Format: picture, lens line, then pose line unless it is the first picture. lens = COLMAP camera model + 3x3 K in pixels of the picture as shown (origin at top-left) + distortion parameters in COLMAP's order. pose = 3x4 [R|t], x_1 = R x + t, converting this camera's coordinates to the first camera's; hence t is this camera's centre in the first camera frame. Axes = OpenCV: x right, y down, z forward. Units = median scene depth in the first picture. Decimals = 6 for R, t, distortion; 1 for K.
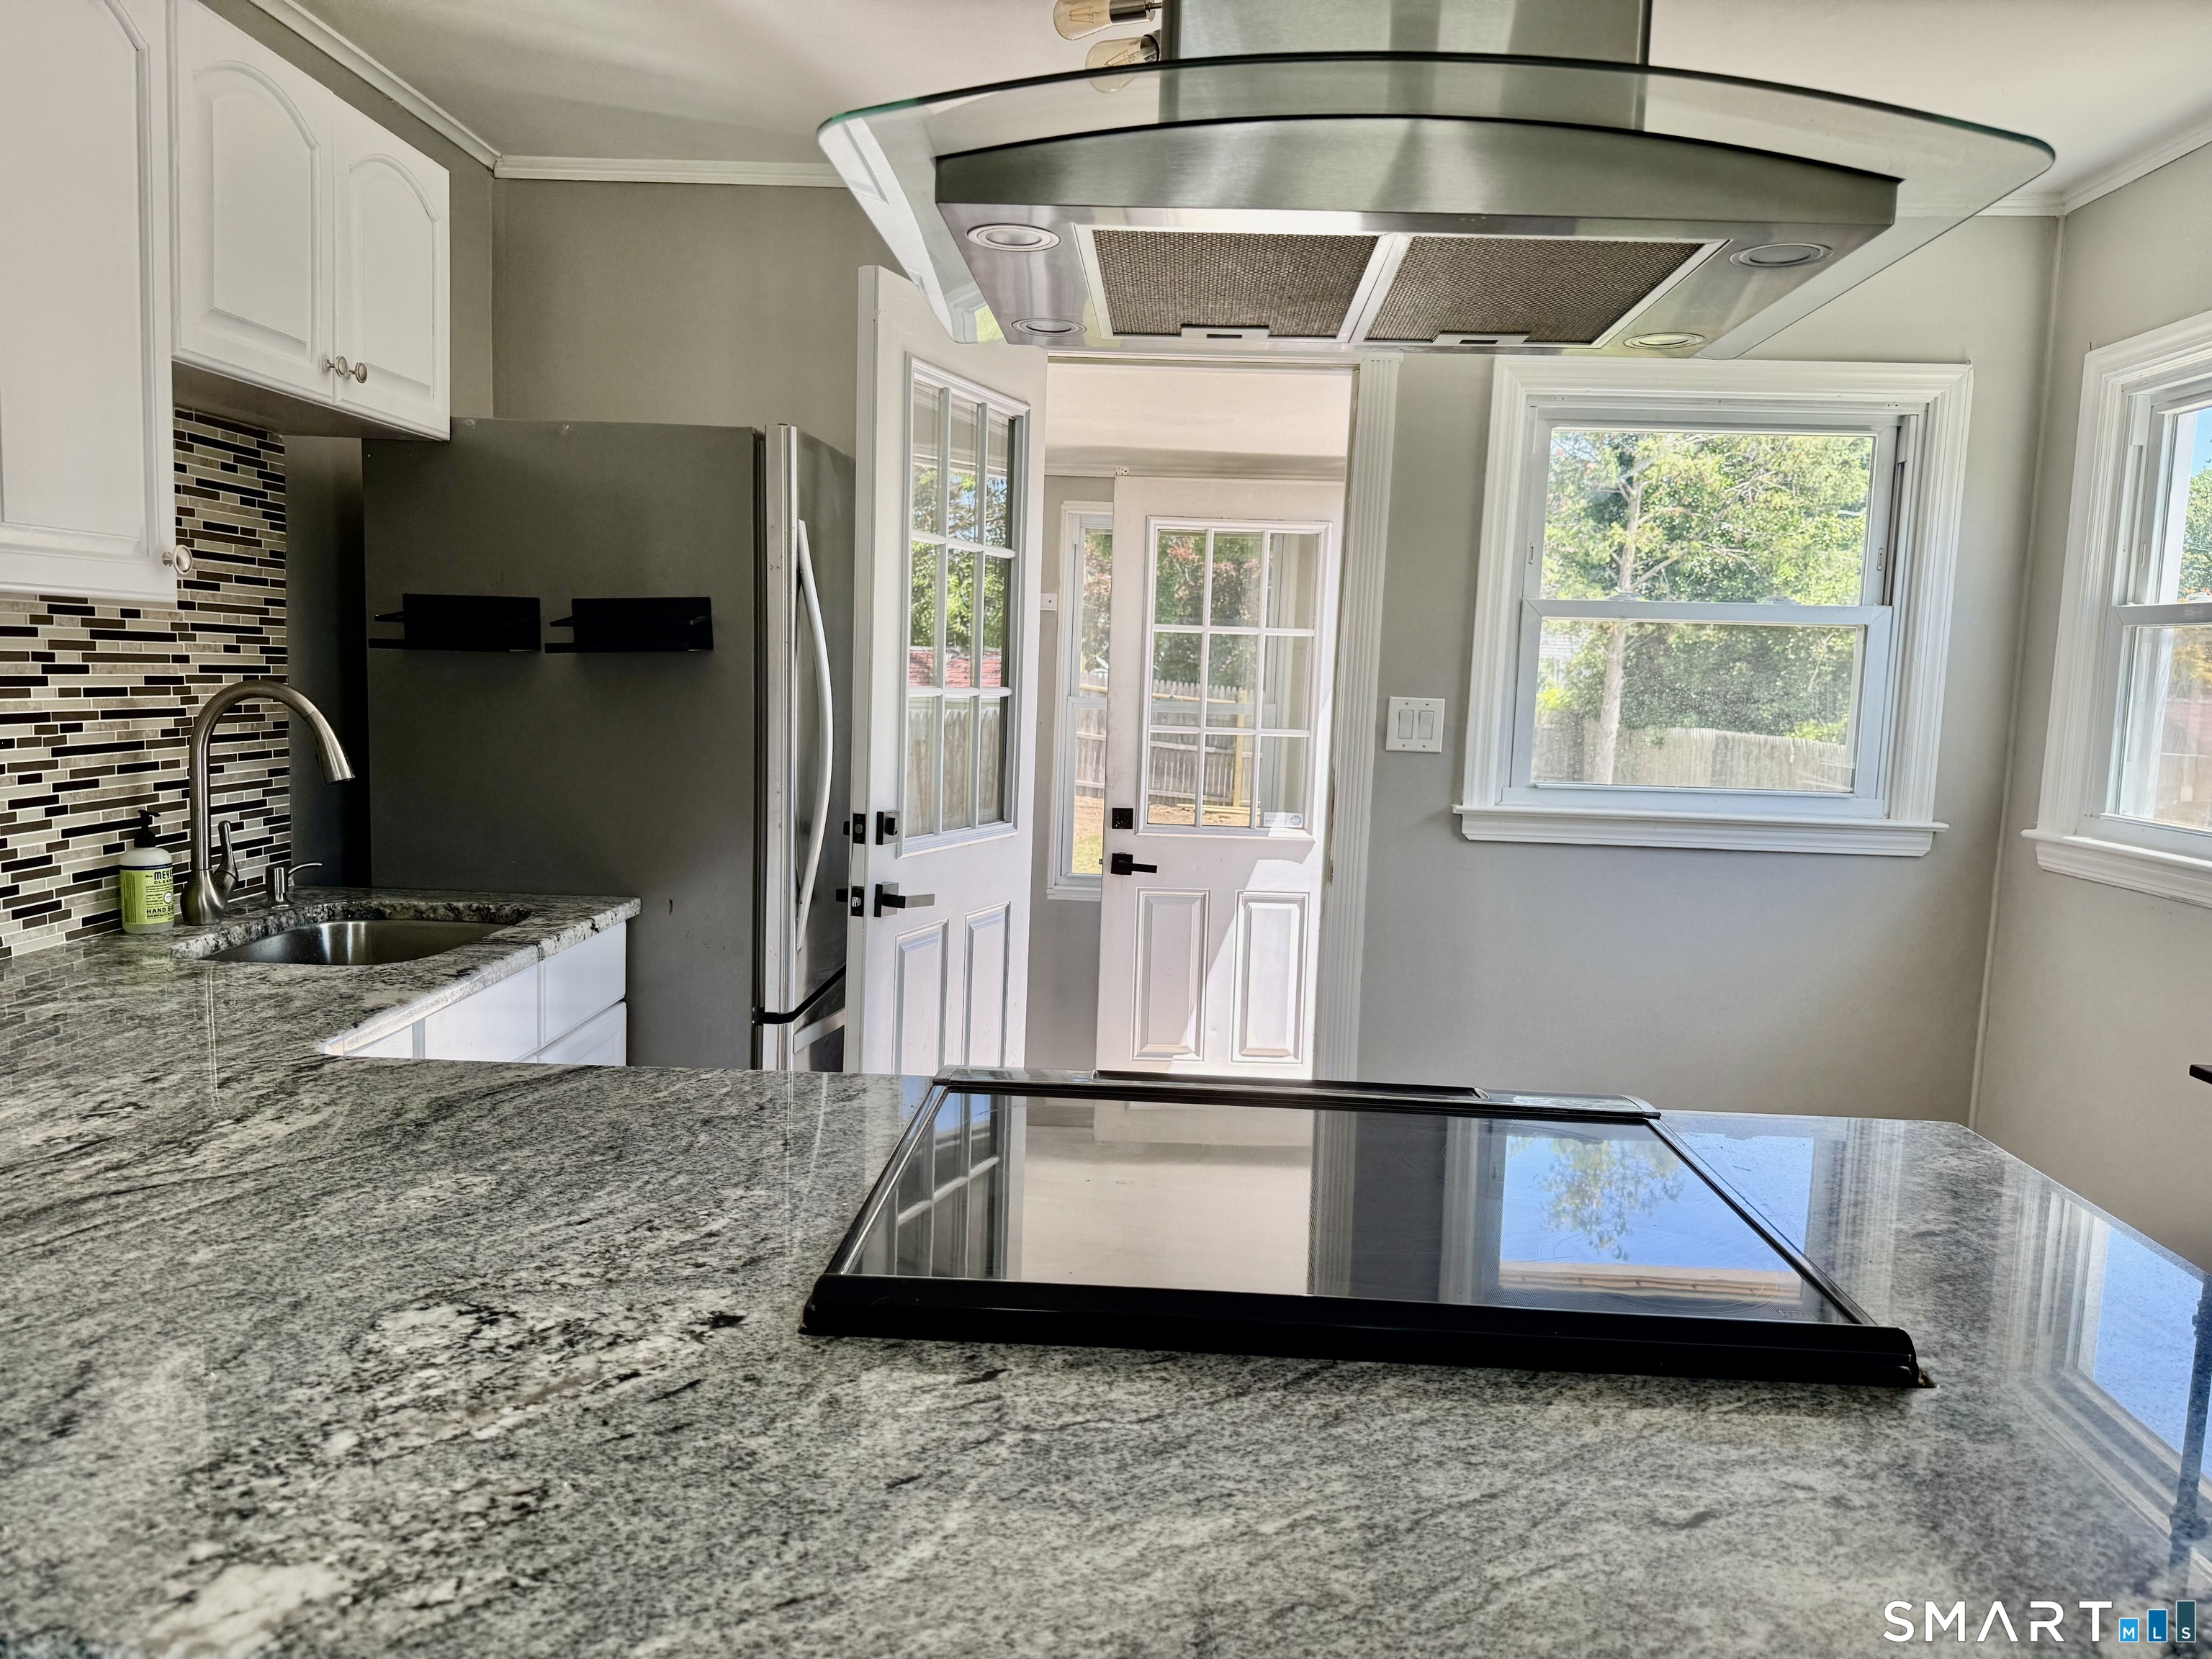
lens RADIAL K [[1550.1, 0, 1112.6], [0, 1550.1, 832.7], [0, 0, 1]] dist [0.058912, -0.063167]
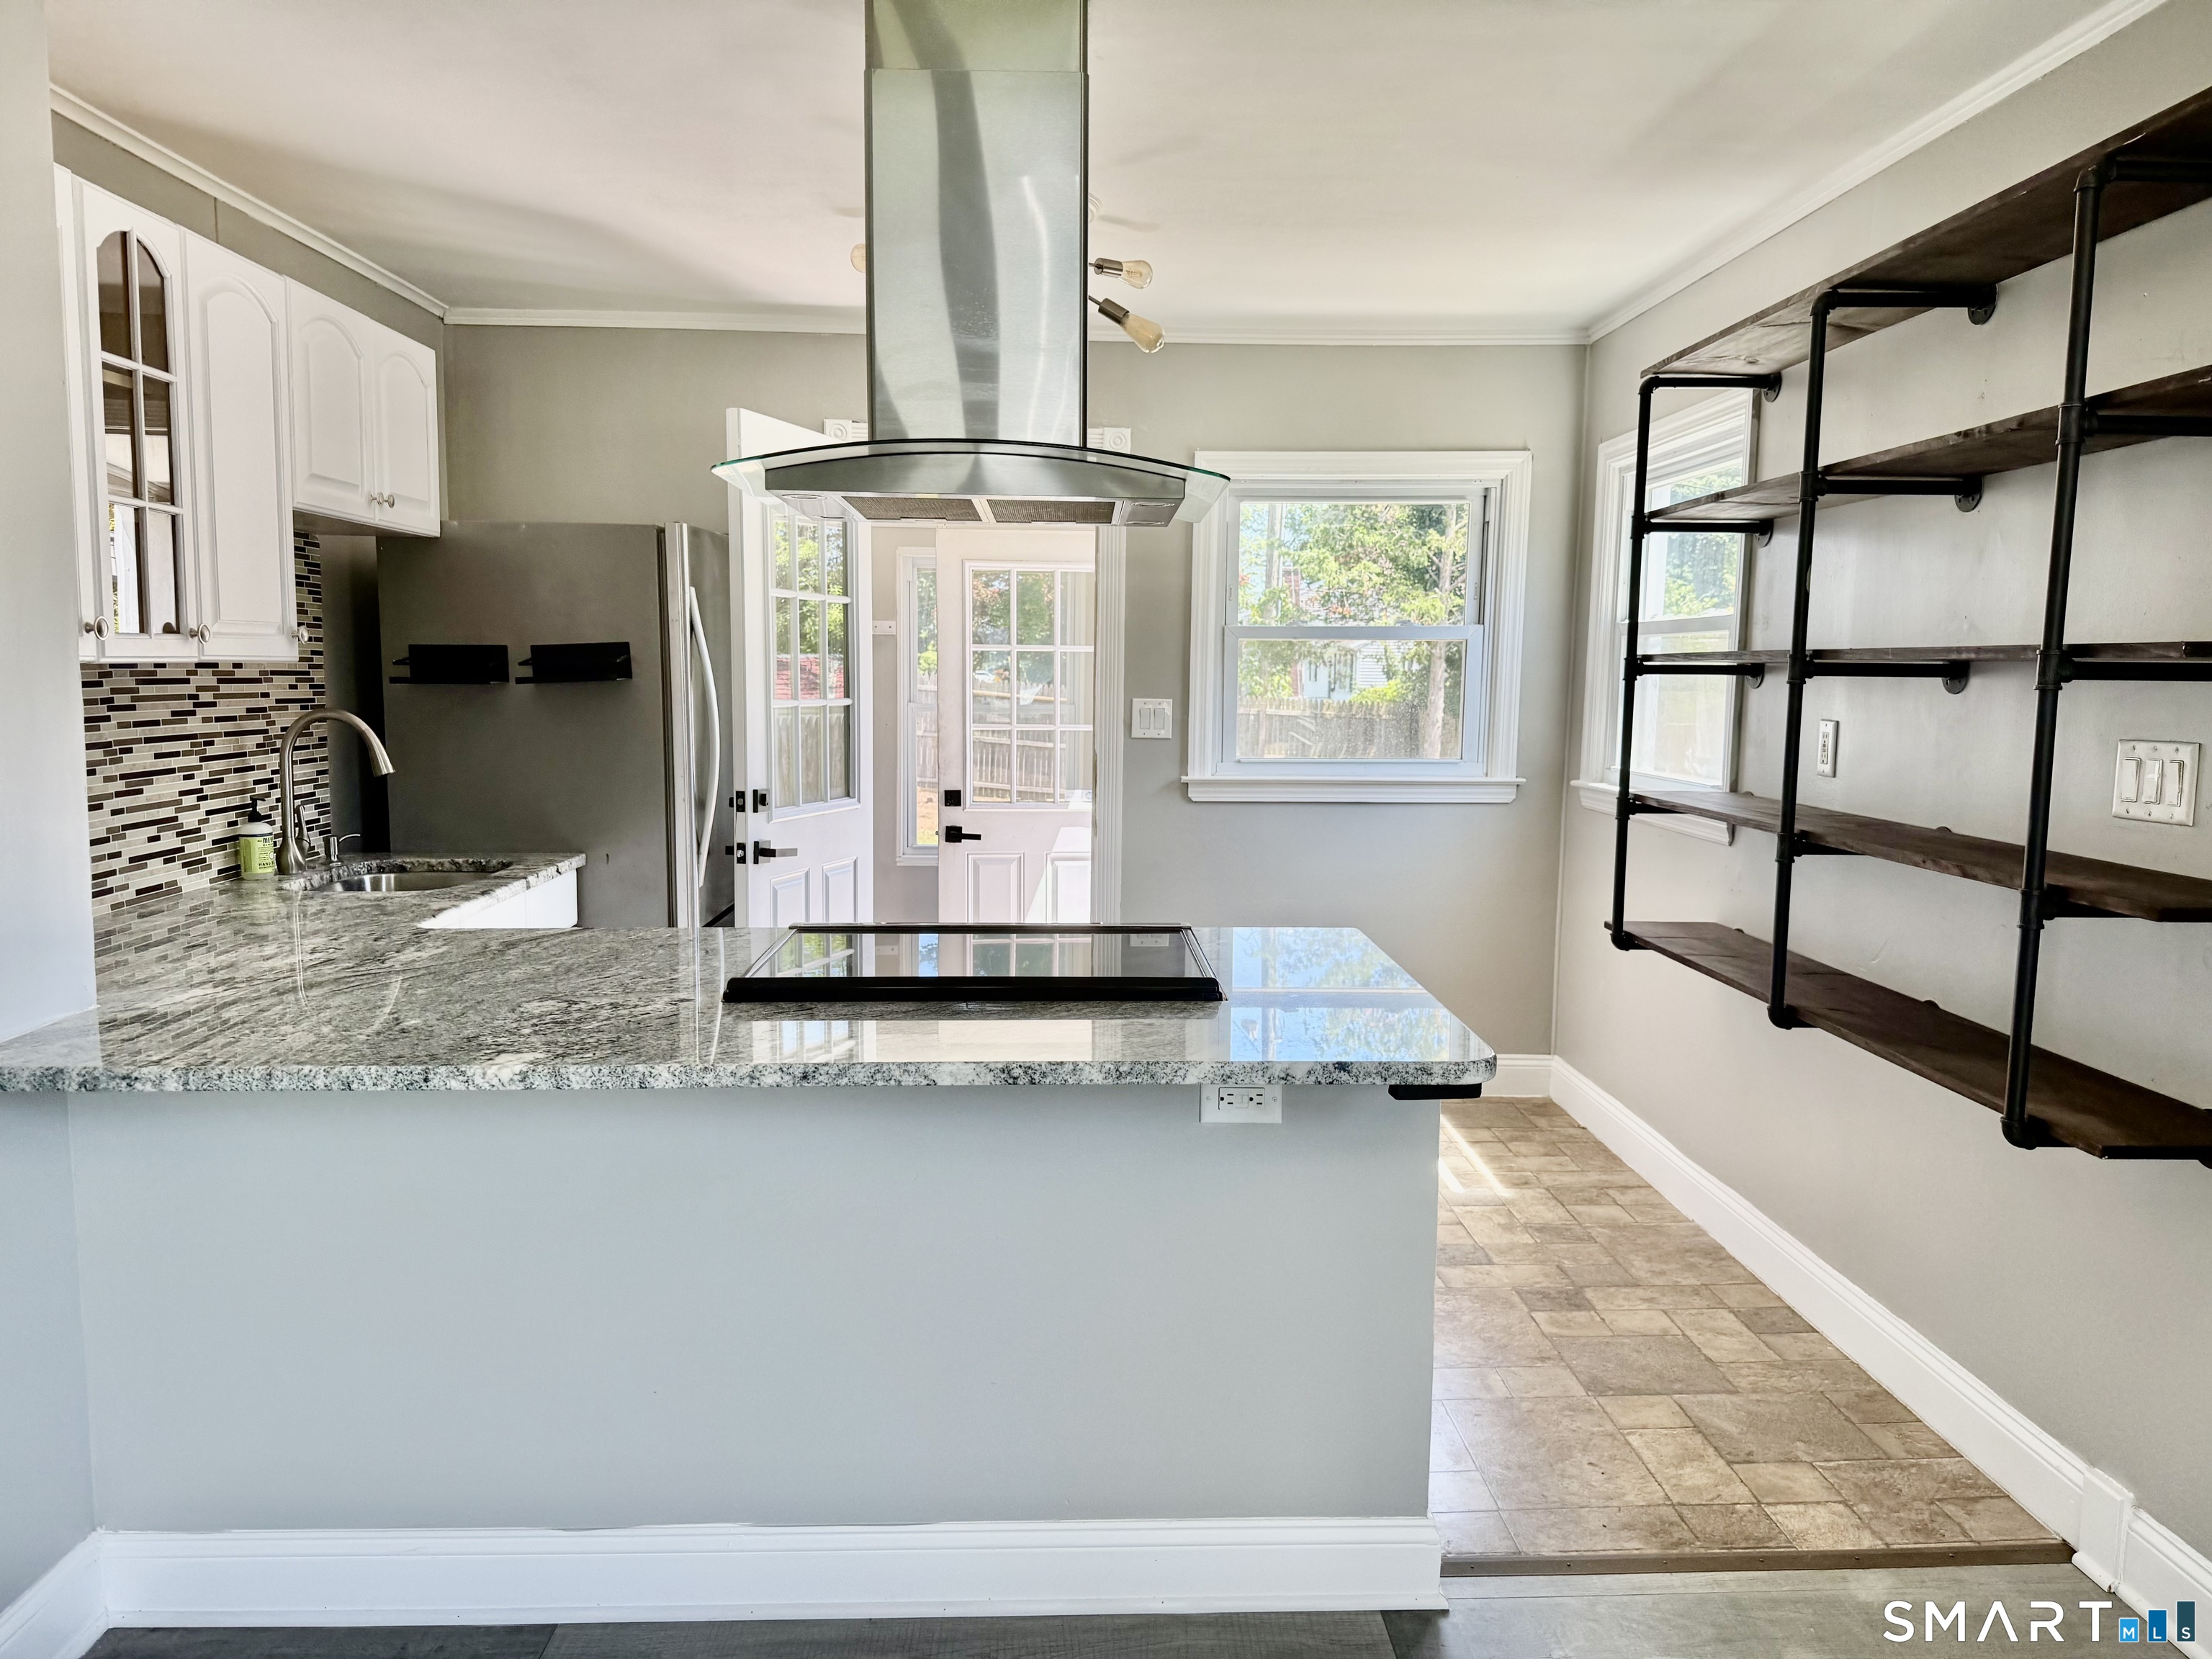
lens RADIAL K [[1550.1, 0, 1118.9], [0, 1550.1, 844.9], [0, 0, 1]] dist [0.058912, -0.063167]
pose [[0.996619, -0.032910, 0.075283, 0.079329], [0.032318, 0.999436, 0.009069, 0.038239], [-0.075539, -0.006605, 0.997121, -0.481325]]
